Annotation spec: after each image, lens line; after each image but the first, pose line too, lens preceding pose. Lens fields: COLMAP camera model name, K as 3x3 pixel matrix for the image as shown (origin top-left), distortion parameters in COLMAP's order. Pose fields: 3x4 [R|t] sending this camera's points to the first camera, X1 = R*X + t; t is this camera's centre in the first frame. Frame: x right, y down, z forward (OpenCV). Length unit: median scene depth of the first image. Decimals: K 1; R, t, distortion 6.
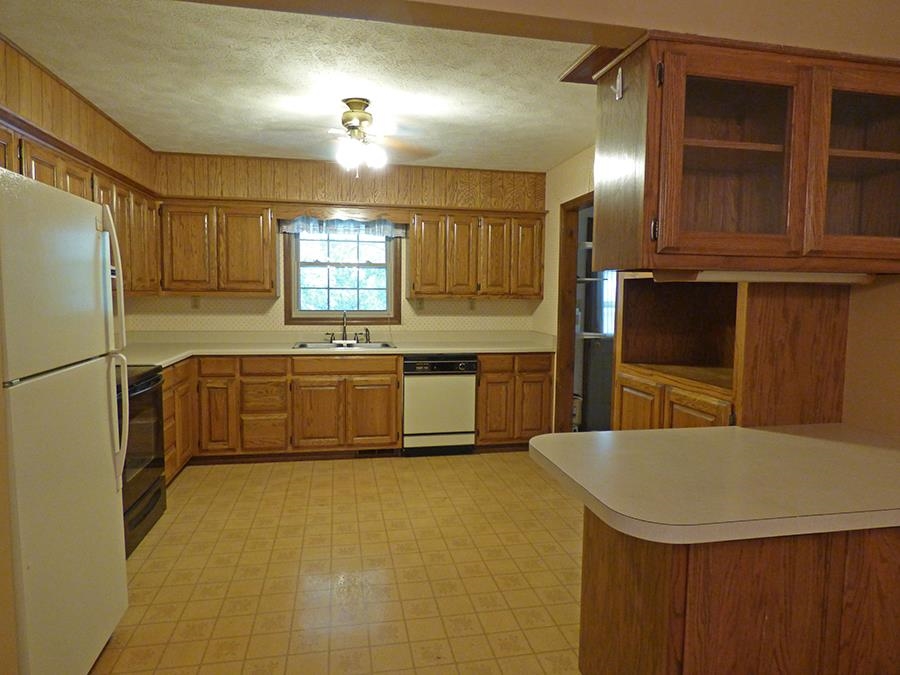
lens RADIAL K [[554.2, 0, 452.2], [0, 554.2, 334.7], [0, 0, 1]] dist [-0.006630, -0.002565]
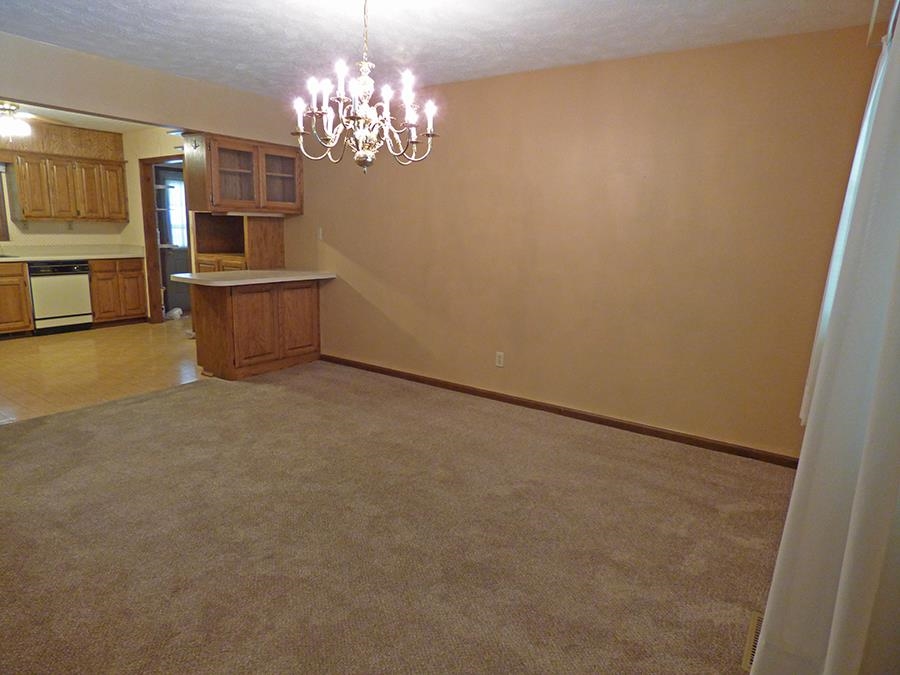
lens RADIAL K [[554.2, 0, 452.2], [0, 554.2, 334.7], [0, 0, 1]] dist [-0.006630, -0.002565]
pose [[0.713294, -0.126368, 0.689378, -0.297801], [0.035596, 0.988873, 0.144437, 0.054028], [-0.699960, -0.078487, 0.709856, -0.722263]]
